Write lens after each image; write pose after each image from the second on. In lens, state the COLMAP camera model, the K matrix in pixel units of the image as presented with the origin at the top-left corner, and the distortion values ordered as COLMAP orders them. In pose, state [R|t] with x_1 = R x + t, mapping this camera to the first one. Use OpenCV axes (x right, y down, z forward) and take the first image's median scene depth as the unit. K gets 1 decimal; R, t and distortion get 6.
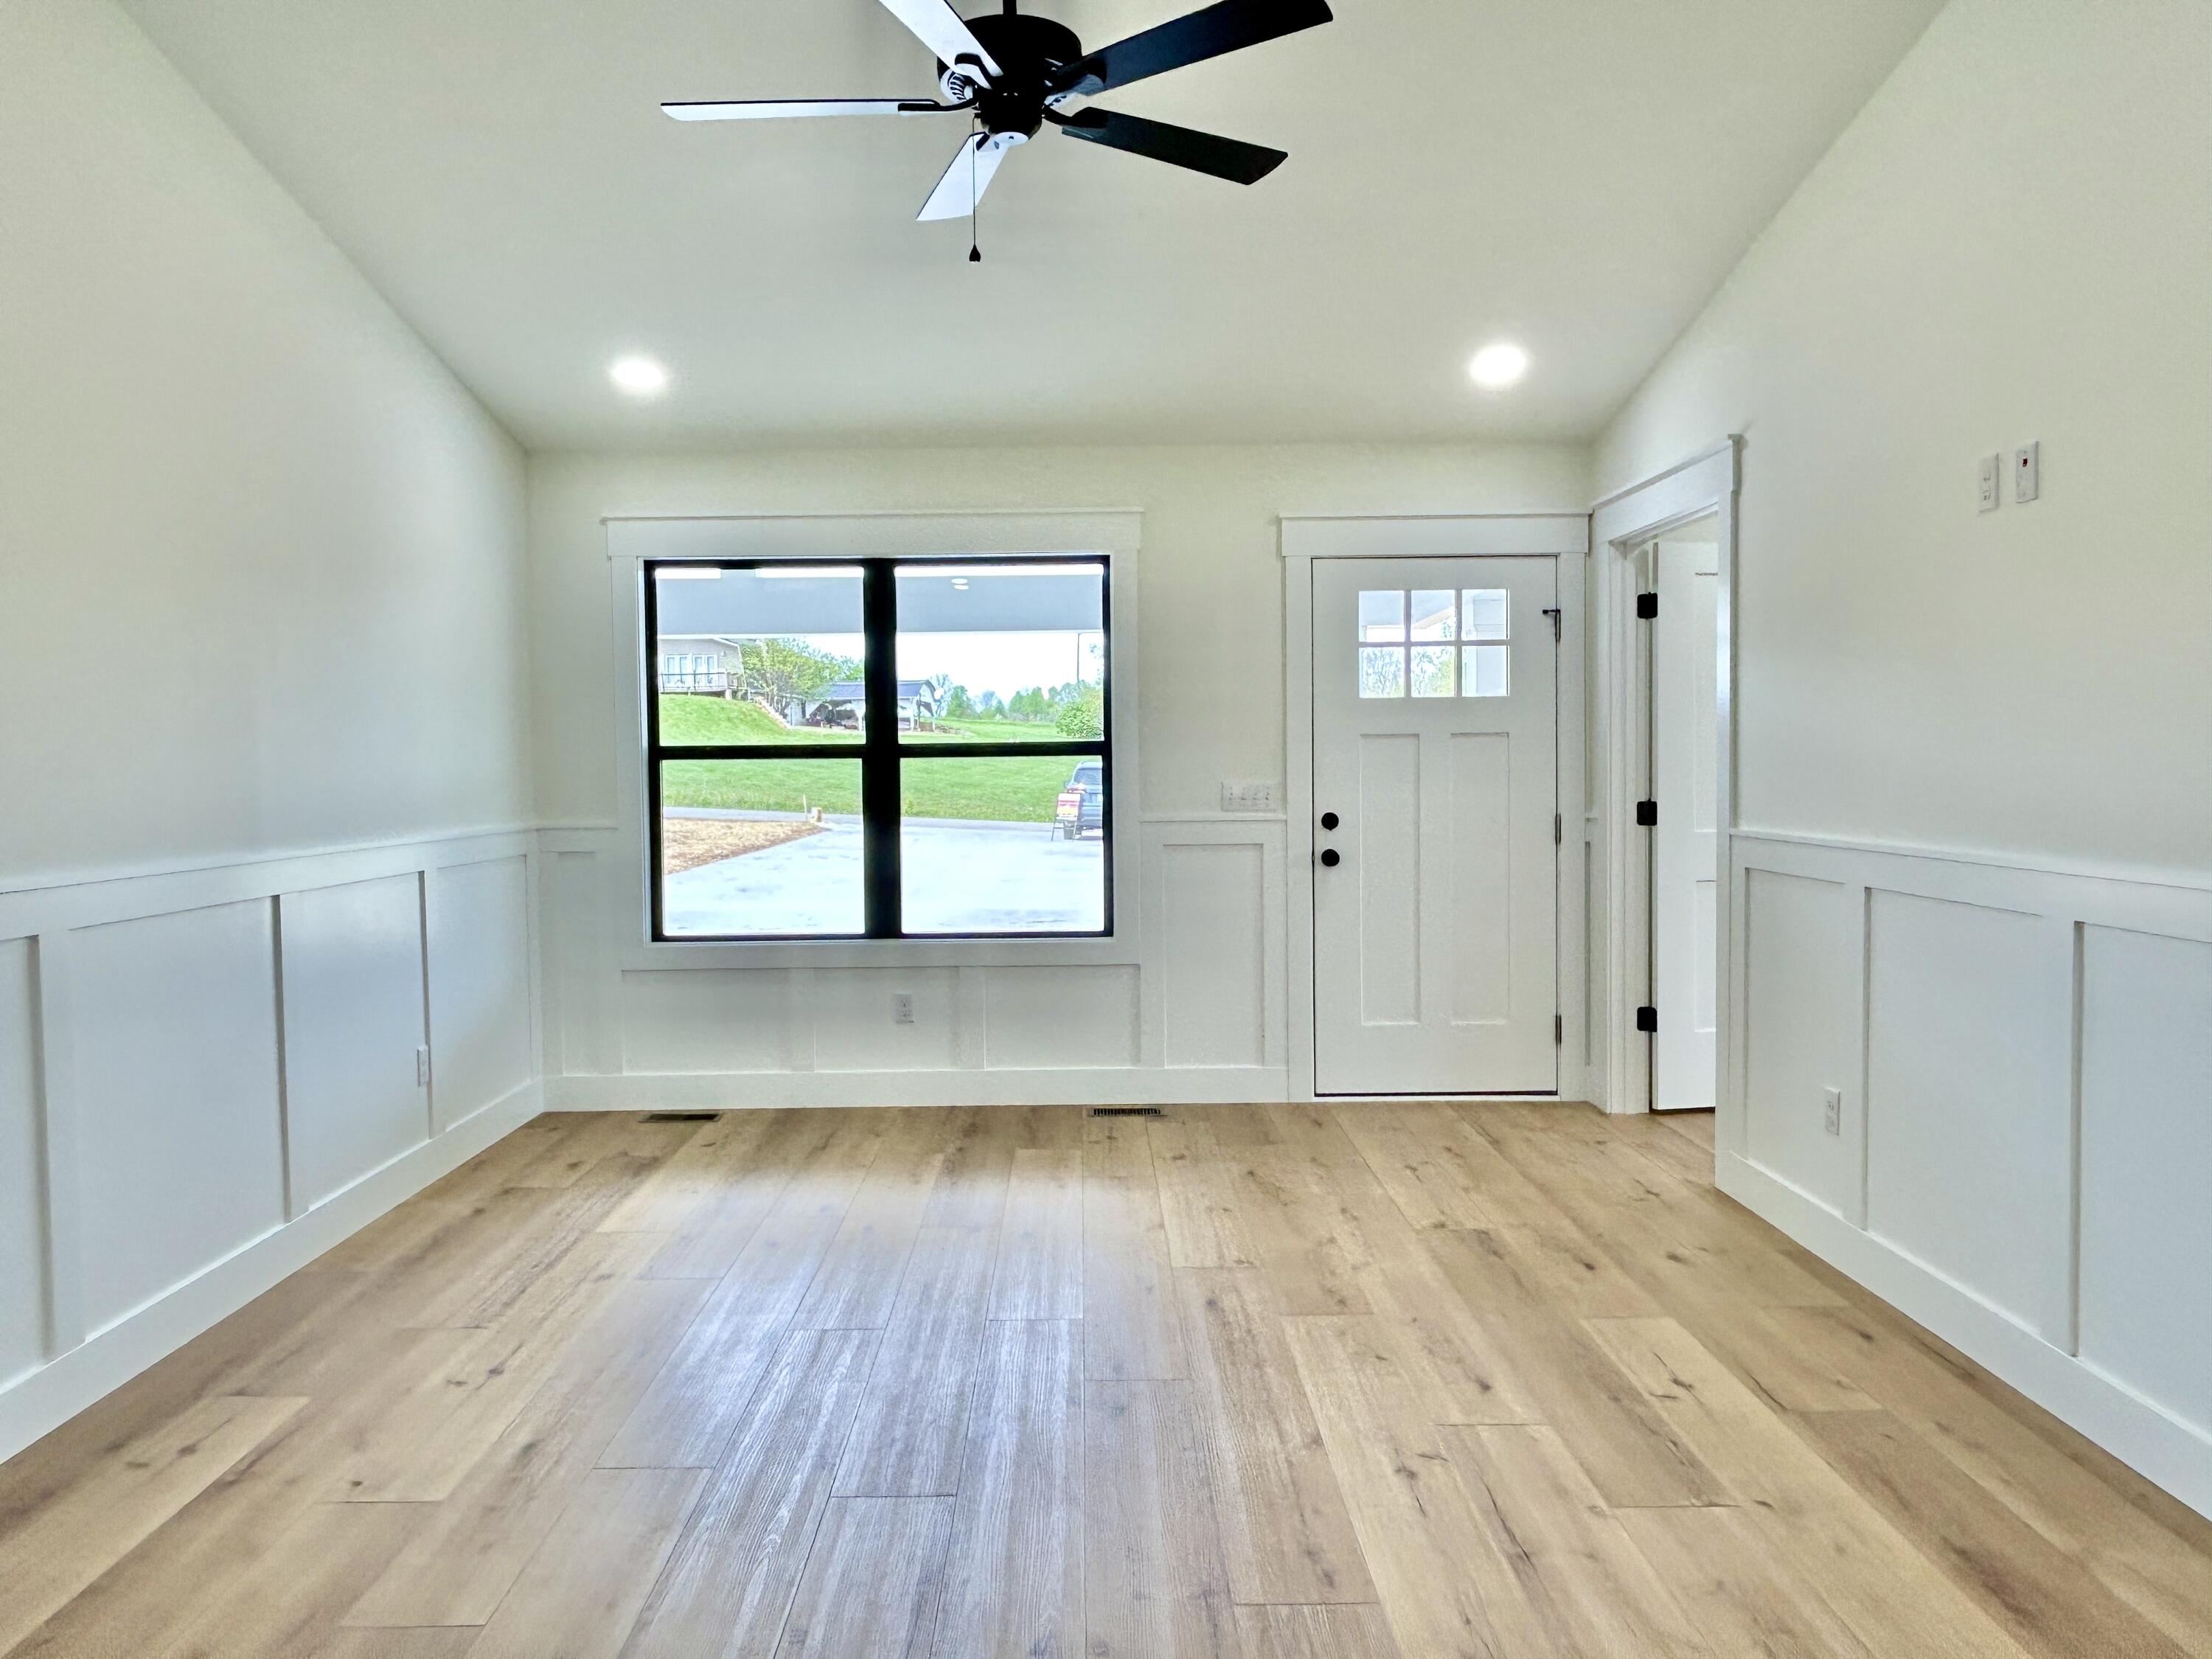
lens RADIAL K [[1507.3, 0, 1089.5], [0, 1507.3, 821.5], [0, 0, 1]] dist [-0.000513, -0.006071]
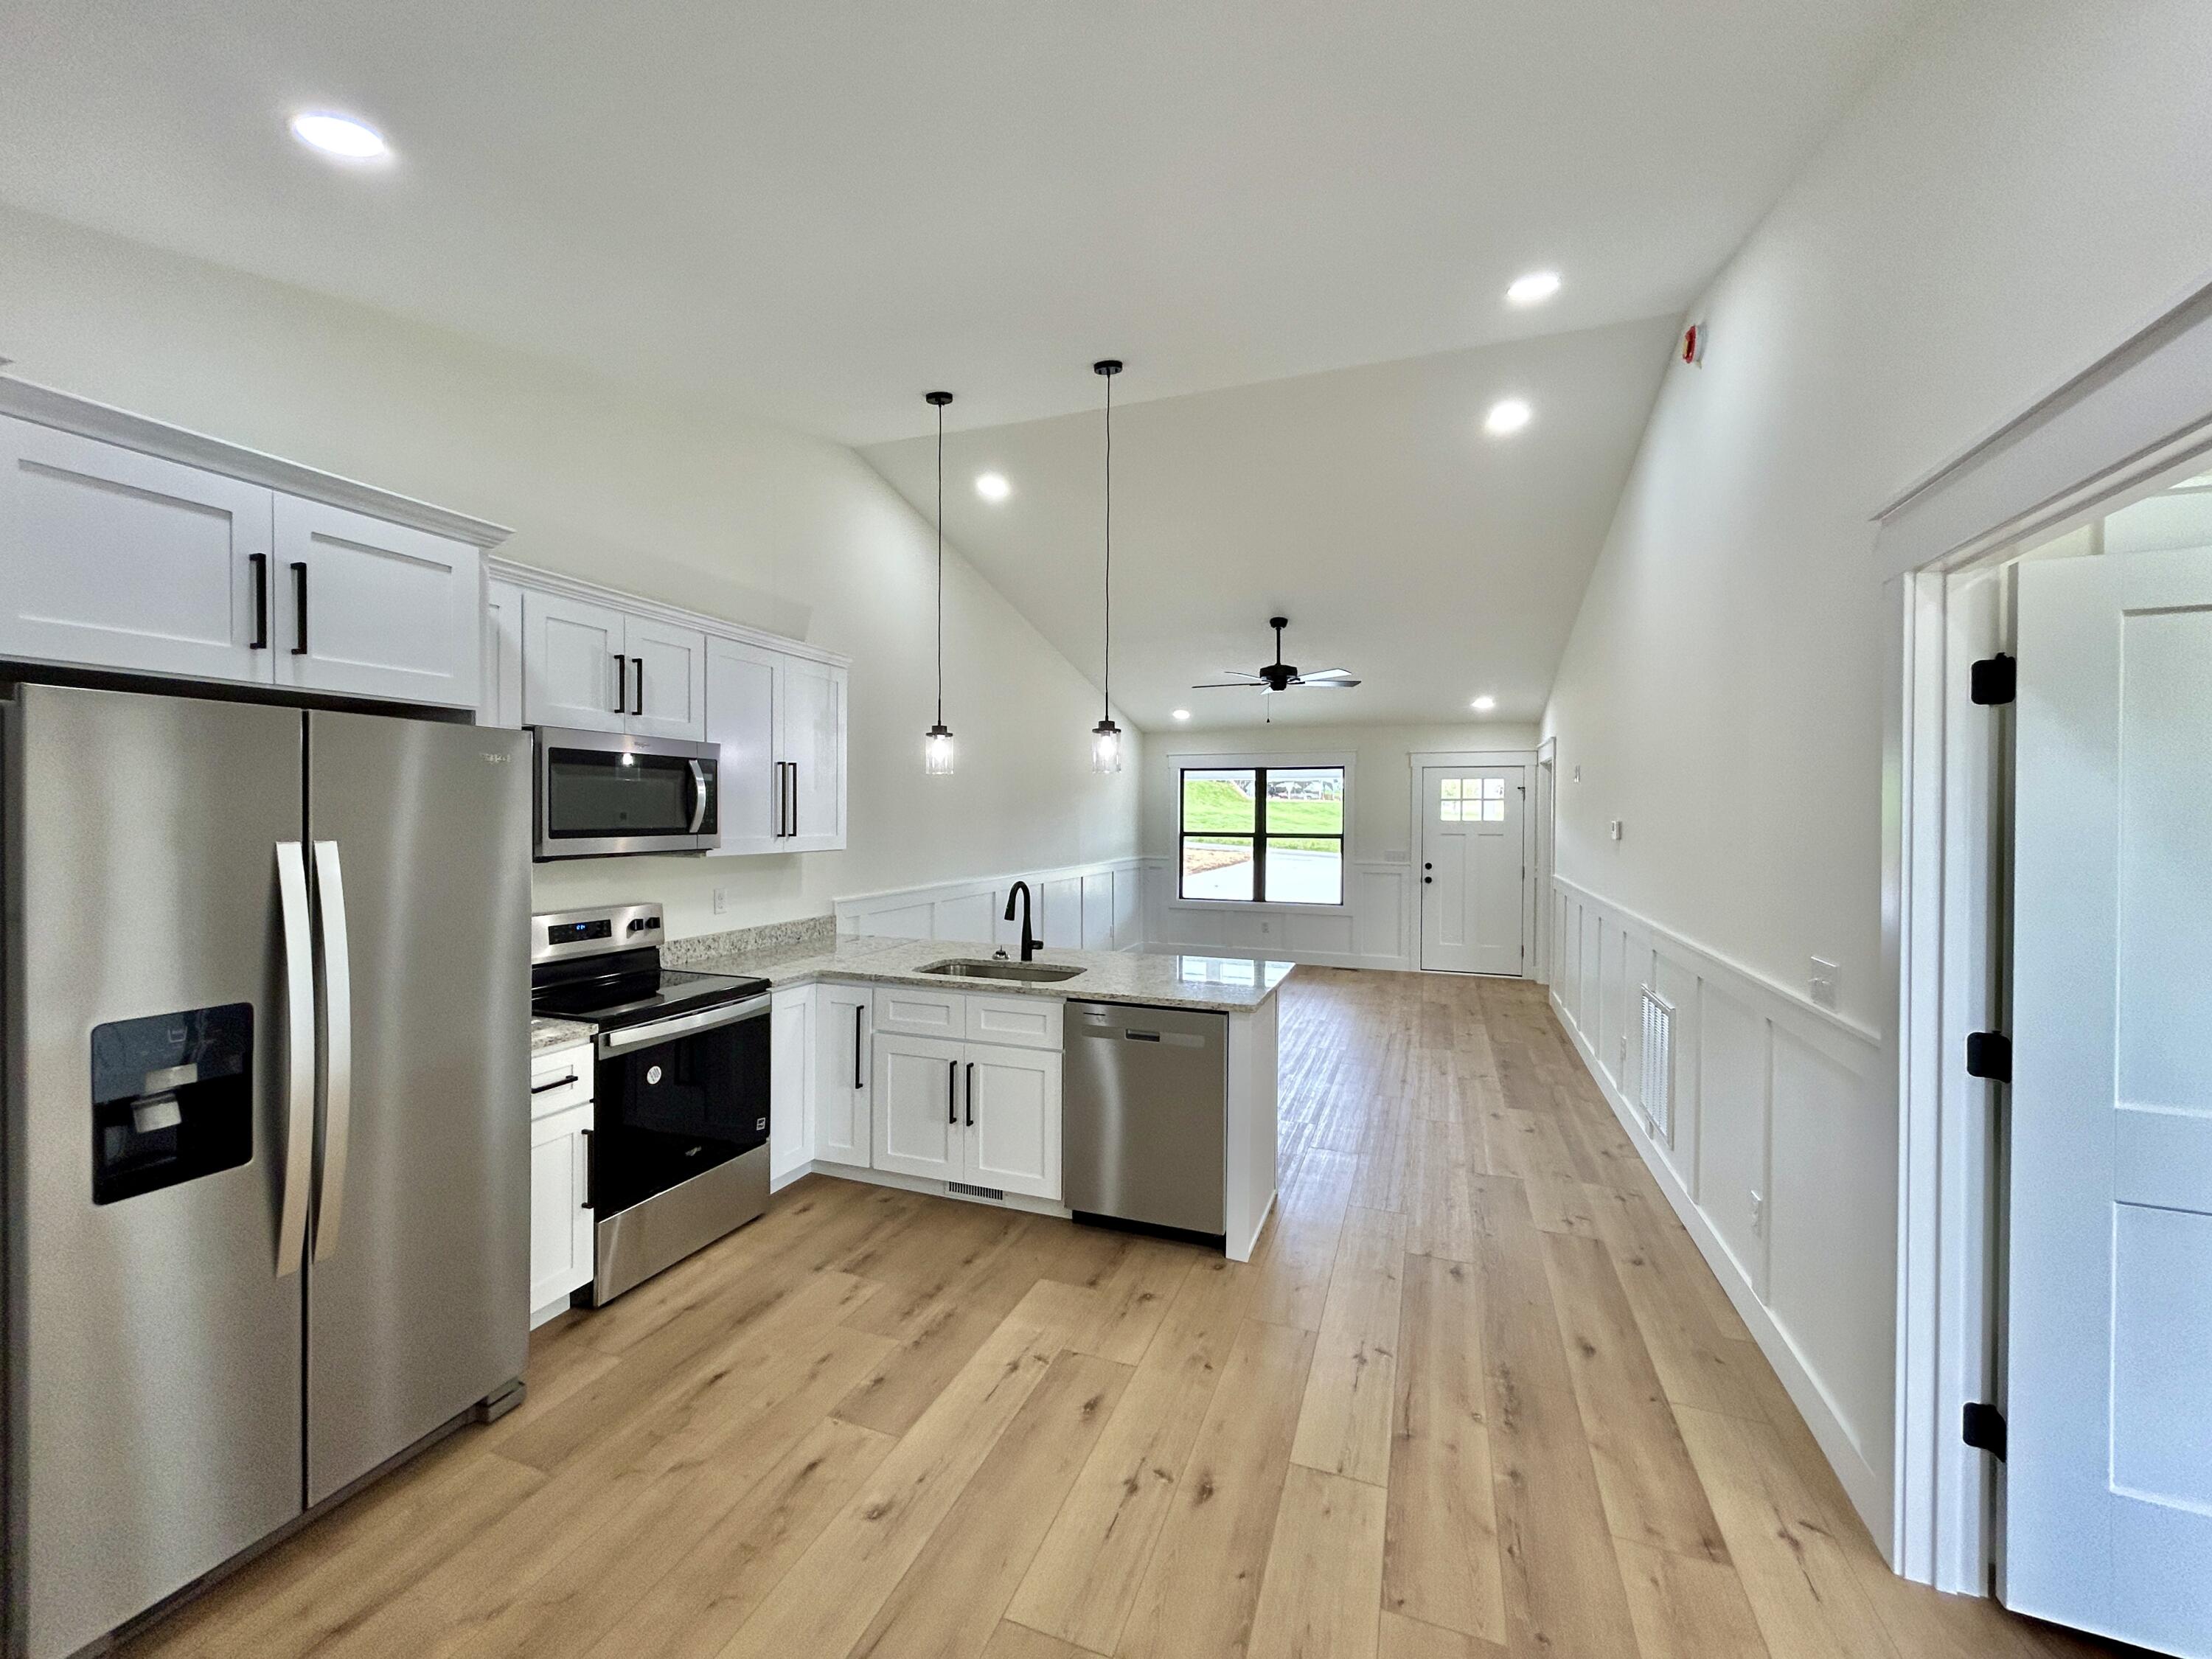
lens RADIAL K [[892.8, 0, 1102.1], [0, 892.8, 822.3], [0, 0, 1]] dist [-0.004995, 0.002808]
pose [[0.935965, 0.019301, -0.351563, 0.176872], [-0.030586, 0.999179, -0.026574, -0.018501], [0.350761, 0.035625, 0.935787, -0.684648]]
